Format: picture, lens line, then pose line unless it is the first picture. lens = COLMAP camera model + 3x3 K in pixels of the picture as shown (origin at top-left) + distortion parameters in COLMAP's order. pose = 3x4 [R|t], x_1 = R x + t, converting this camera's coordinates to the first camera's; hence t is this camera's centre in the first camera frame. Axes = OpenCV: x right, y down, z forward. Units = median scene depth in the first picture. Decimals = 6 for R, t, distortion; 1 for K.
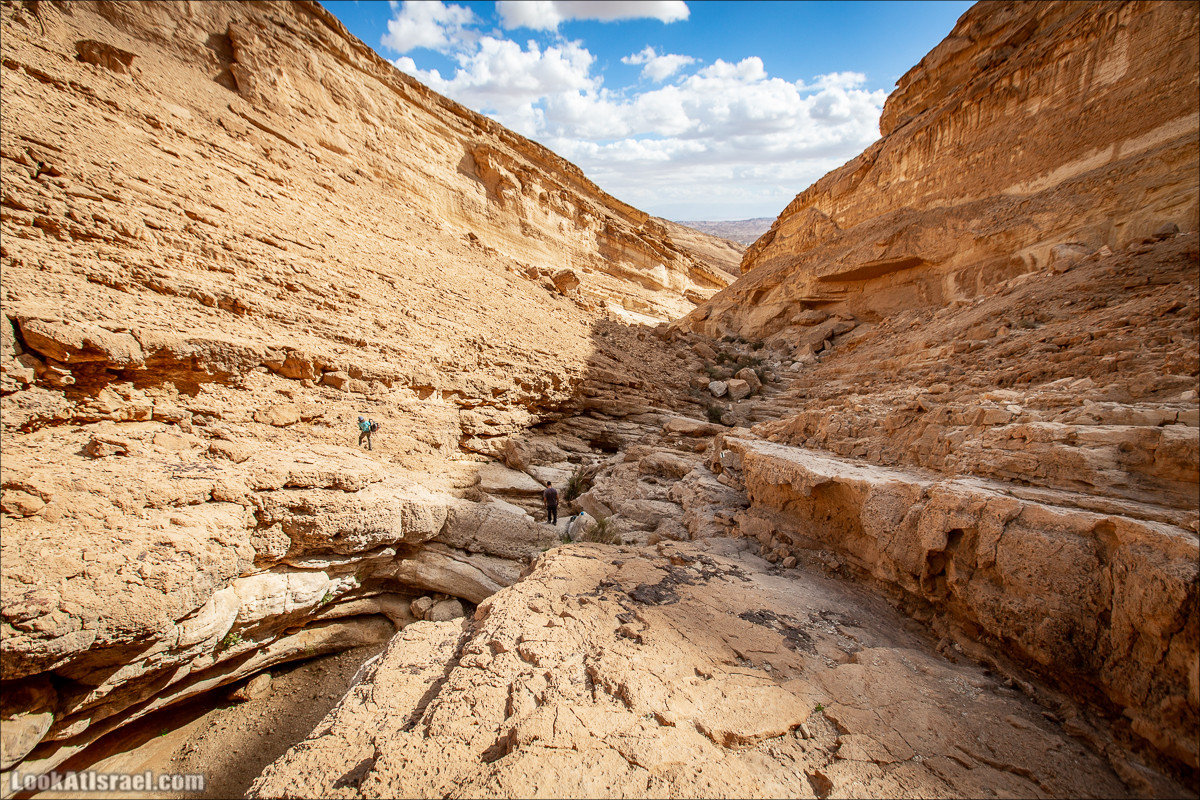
lens RADIAL K [[524.5, 0, 591.0], [0, 524.5, 392.7], [0, 0, 1]] dist [0.002967, -0.001425]
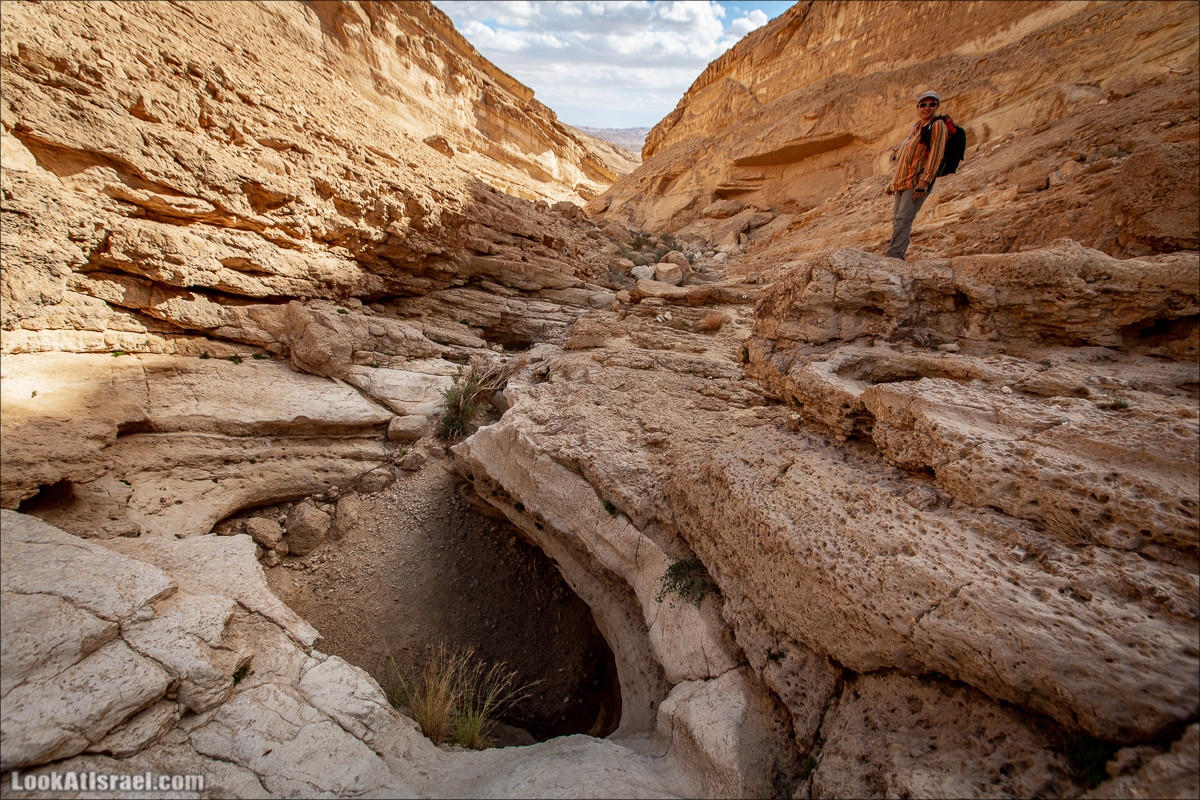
lens RADIAL K [[524.5, 0, 591.0], [0, 524.5, 392.7], [0, 0, 1]] dist [0.002967, -0.001425]
pose [[0.975611, -0.034907, 0.216713, -0.005250], [0.000290, 0.987479, 0.157752, 0.027192], [-0.219506, -0.153842, 0.963405, 0.156511]]
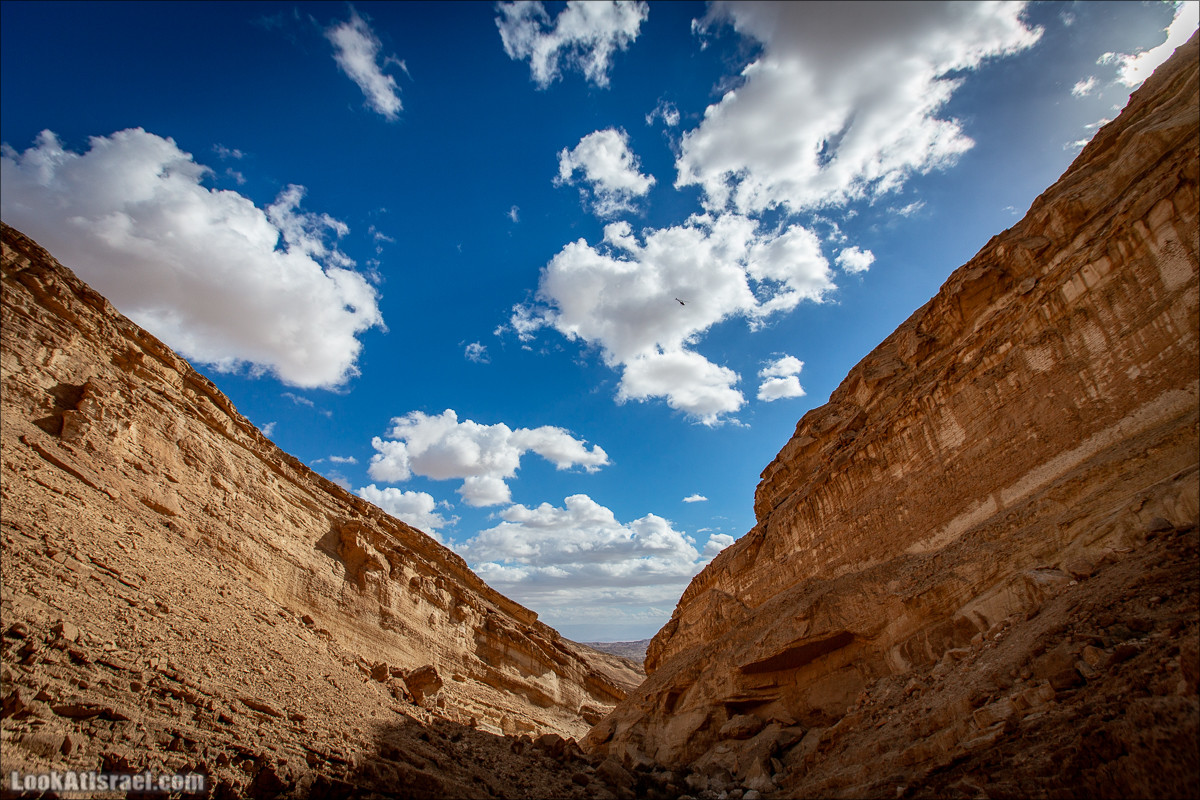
lens RADIAL K [[524.5, 0, 591.0], [0, 524.5, 392.7], [0, 0, 1]] dist [0.002967, -0.001425]
pose [[0.981581, 0.079797, 0.173582, 0.028474], [0.062116, 0.725922, -0.684966, 0.017437], [-0.180665, 0.683132, 0.707595, 0.176038]]
